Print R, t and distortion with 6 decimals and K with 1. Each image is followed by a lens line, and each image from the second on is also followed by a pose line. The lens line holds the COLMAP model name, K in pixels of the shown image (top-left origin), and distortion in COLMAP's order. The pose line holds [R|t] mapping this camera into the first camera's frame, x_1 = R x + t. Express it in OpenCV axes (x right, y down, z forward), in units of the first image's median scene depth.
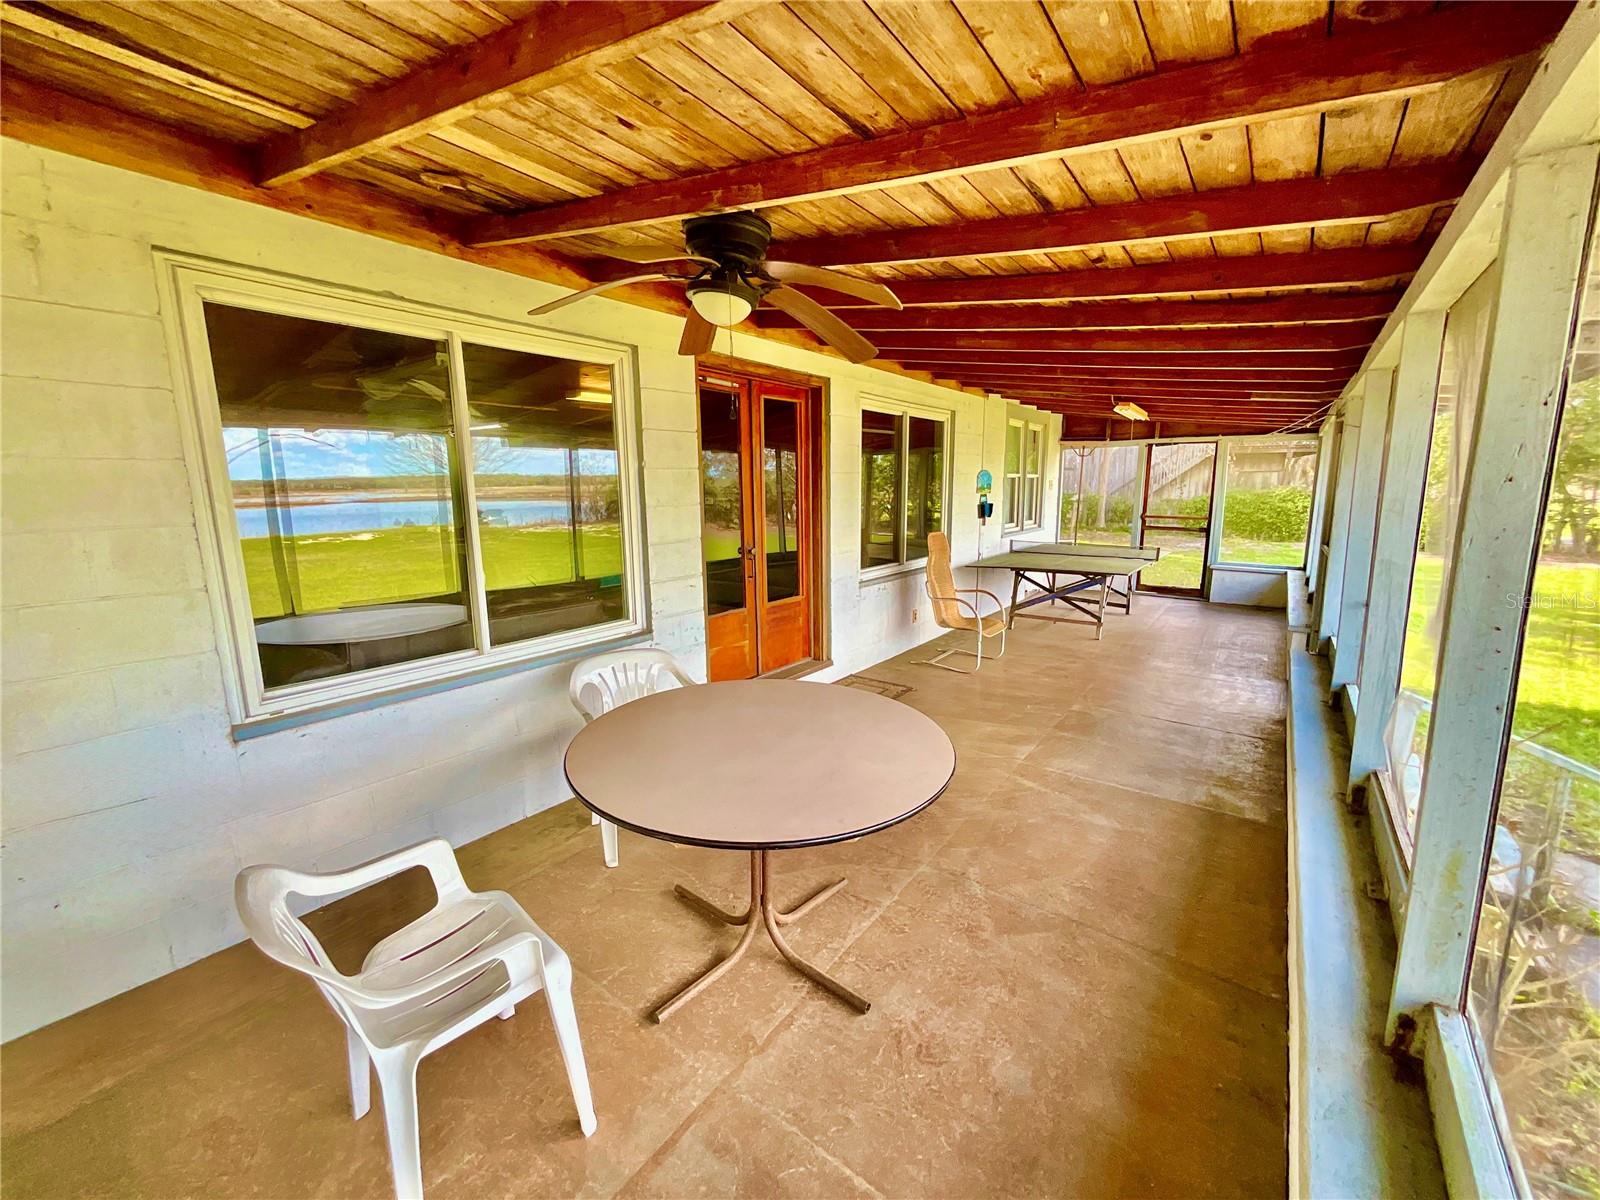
lens RADIAL K [[649.6, 0, 792.5], [0, 649.6, 599.6], [0, 0, 1]] dist [0.000144, -0.000192]
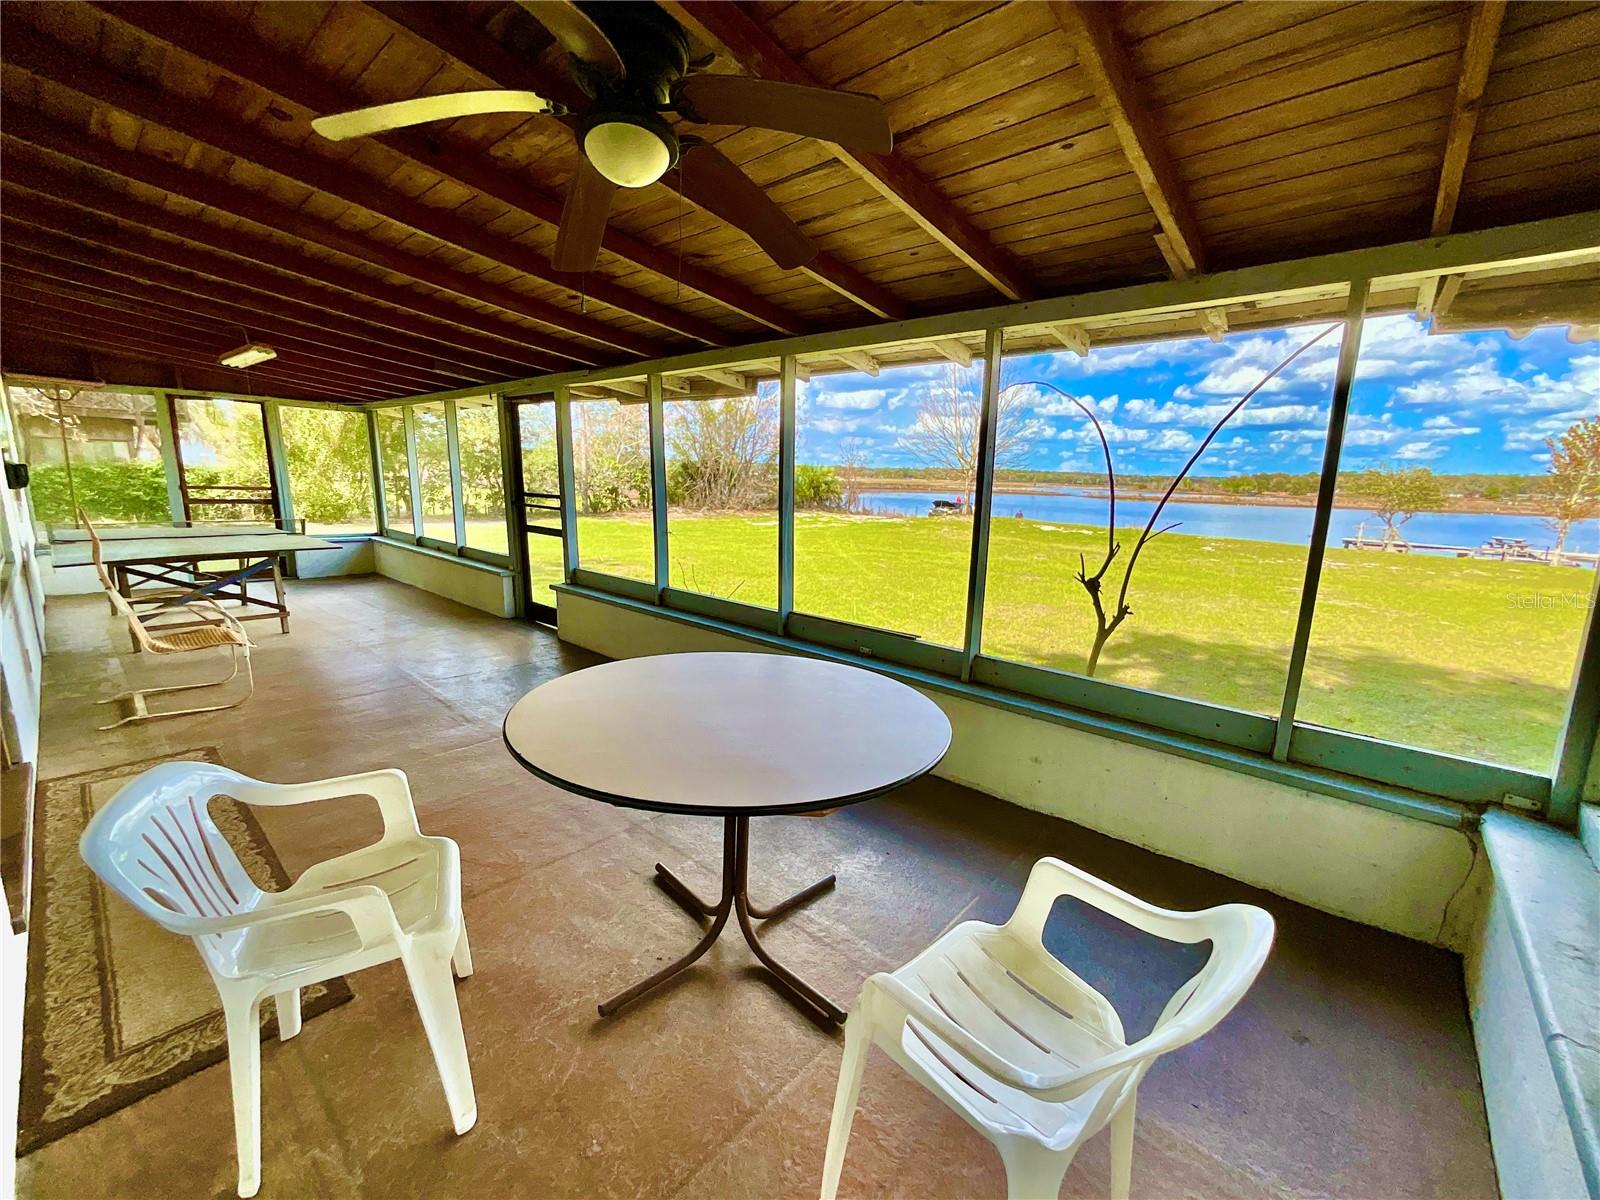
lens RADIAL K [[649.6, 0, 796.5], [0, 649.6, 597.1], [0, 0, 1]] dist [0.000144, -0.000192]
pose [[0.084029, -0.169345, 0.981968, -0.303970], [0.140492, 0.977623, 0.156573, -0.022329], [-0.986510, 0.124802, 0.105940, 0.284485]]
